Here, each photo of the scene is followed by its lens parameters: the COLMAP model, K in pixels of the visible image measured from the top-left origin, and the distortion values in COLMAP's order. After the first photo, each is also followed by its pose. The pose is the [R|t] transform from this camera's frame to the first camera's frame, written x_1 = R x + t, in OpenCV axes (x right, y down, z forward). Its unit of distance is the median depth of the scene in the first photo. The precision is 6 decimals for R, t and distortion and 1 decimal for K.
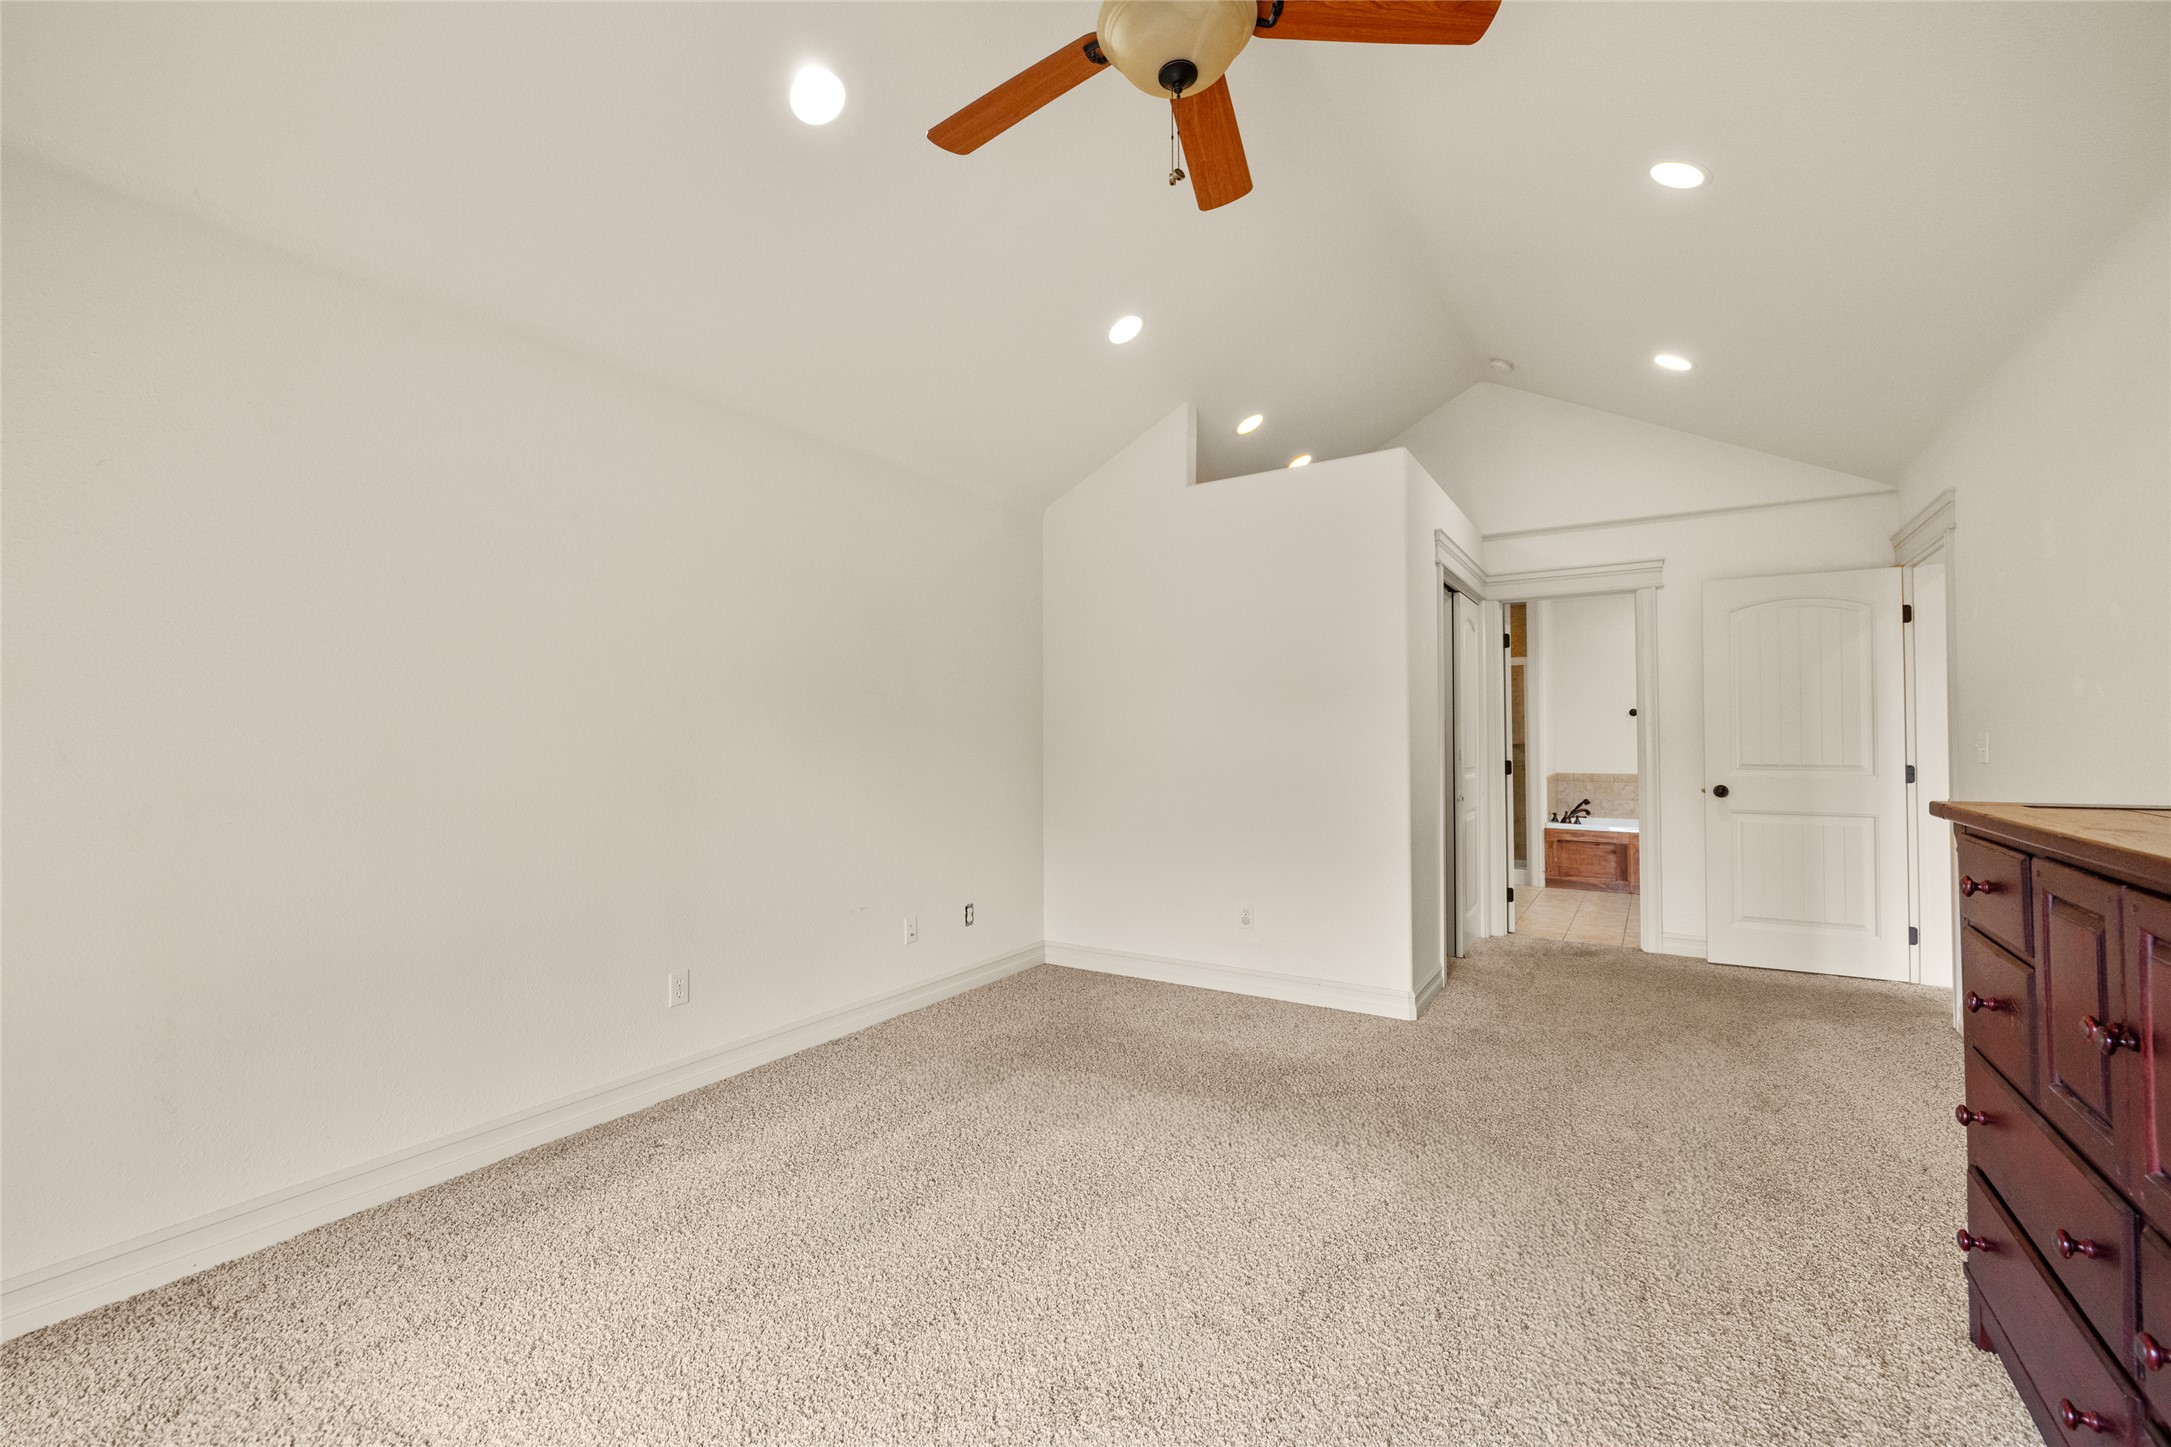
lens RADIAL K [[925.1, 0, 1085.5], [0, 925.1, 723.5], [0, 0, 1]] dist [-0.000821, -0.000104]
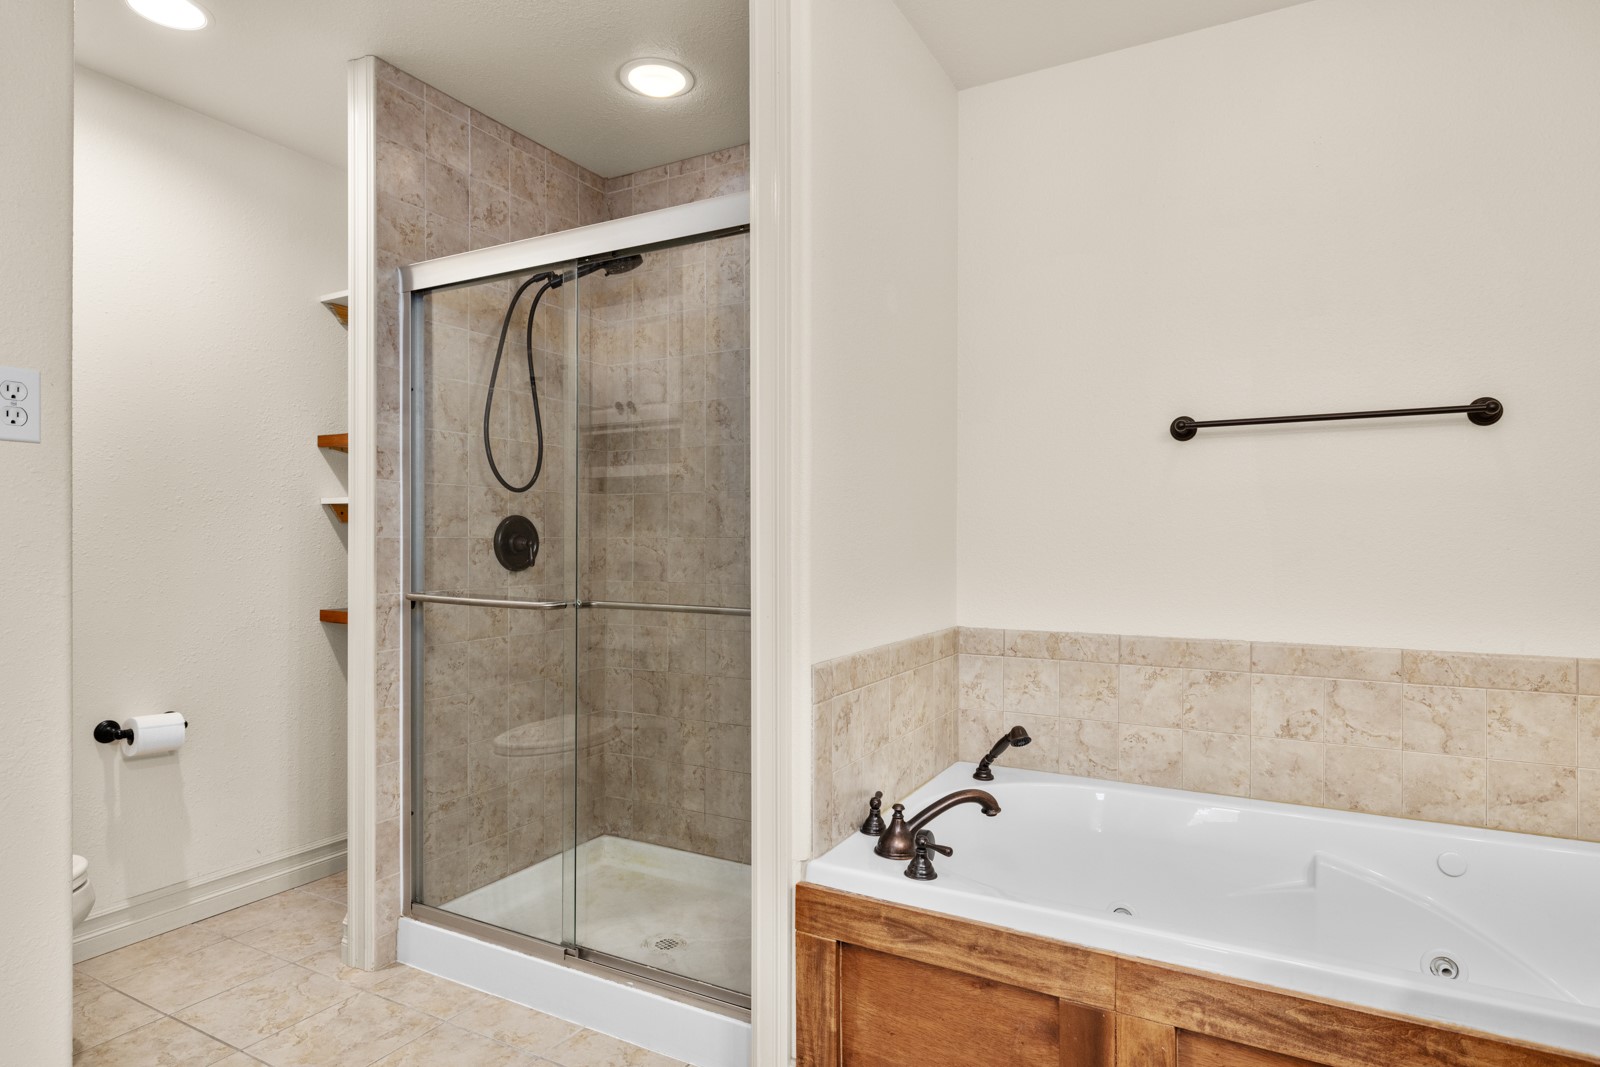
lens RADIAL K [[873.5, 0, 800.0], [0, 873.5, 533.5], [0, 0, 1]] dist [0.004733, -0.001941]
pose [[0.998524, 0.007568, 0.053775, 0.487239], [-0.008189, 0.999902, 0.011334, 0.019671], [-0.053684, -0.011757, 0.998489, 0.778954]]
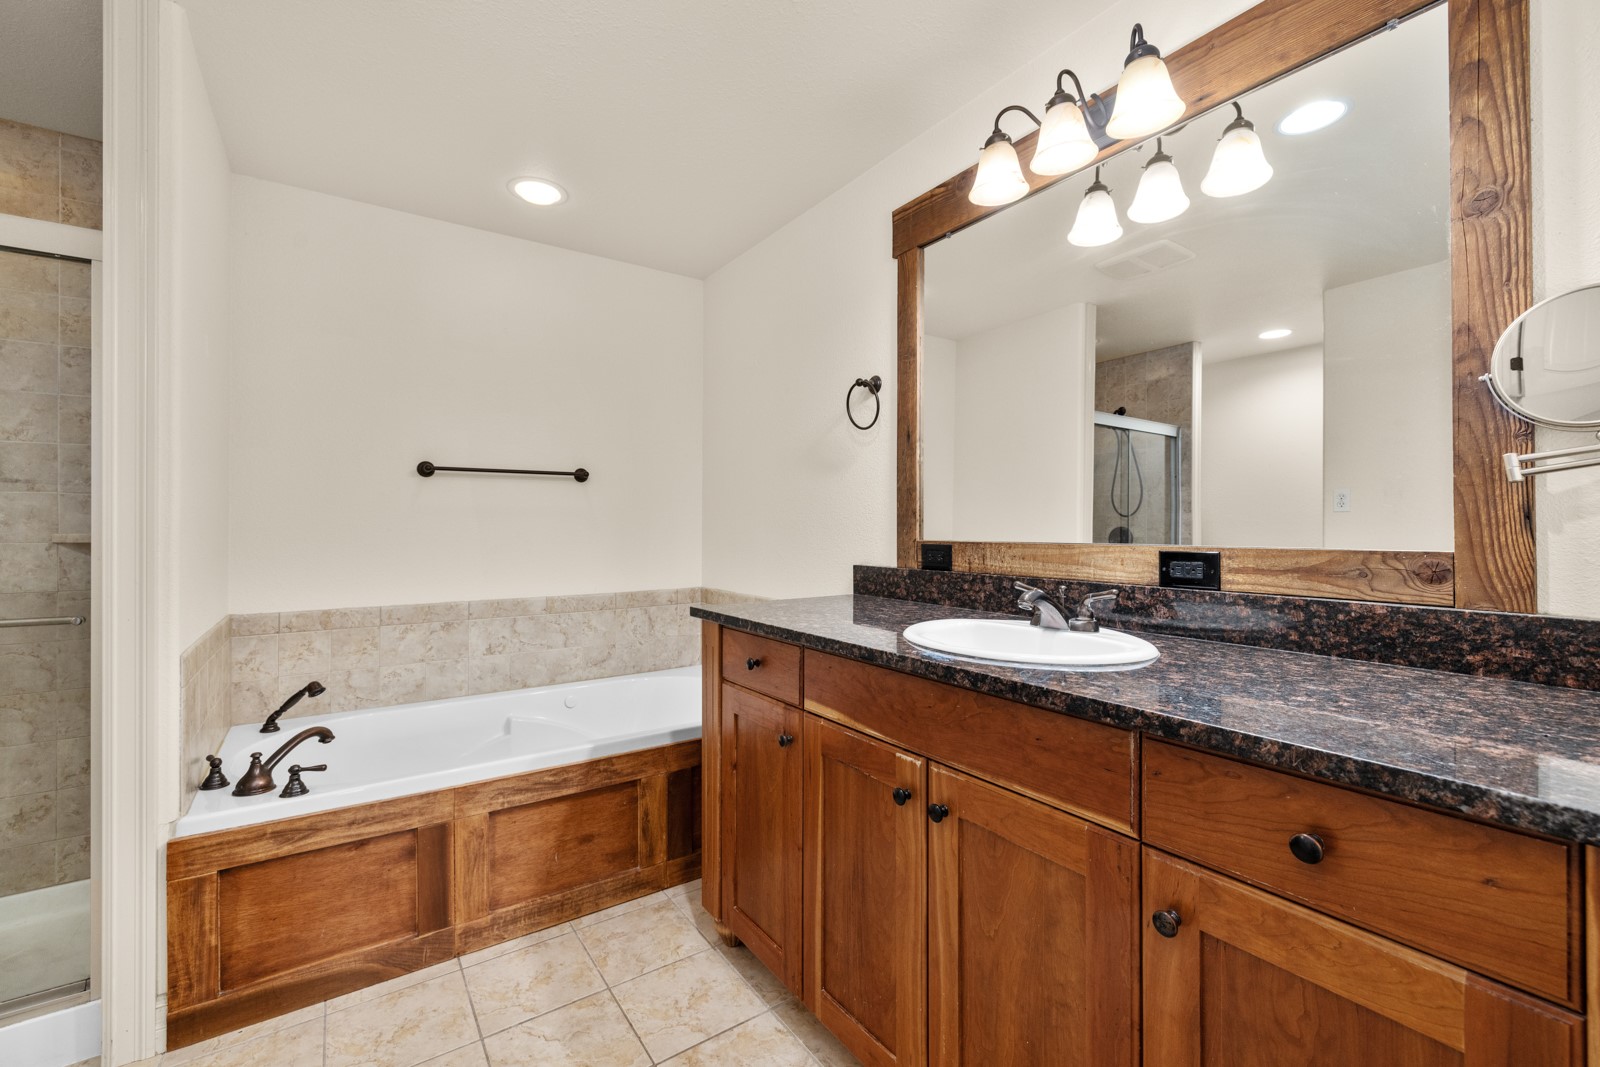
lens RADIAL K [[681.8, 0, 800.0], [0, 681.8, 533.5], [0, 0, 1]] dist [-0.000821, -0.000104]
pose [[0.387802, -0.000648, 0.921742, 0.382806], [-0.018571, 0.999791, 0.008517, 0.014050], [-0.921556, -0.020421, 0.387709, 0.749067]]
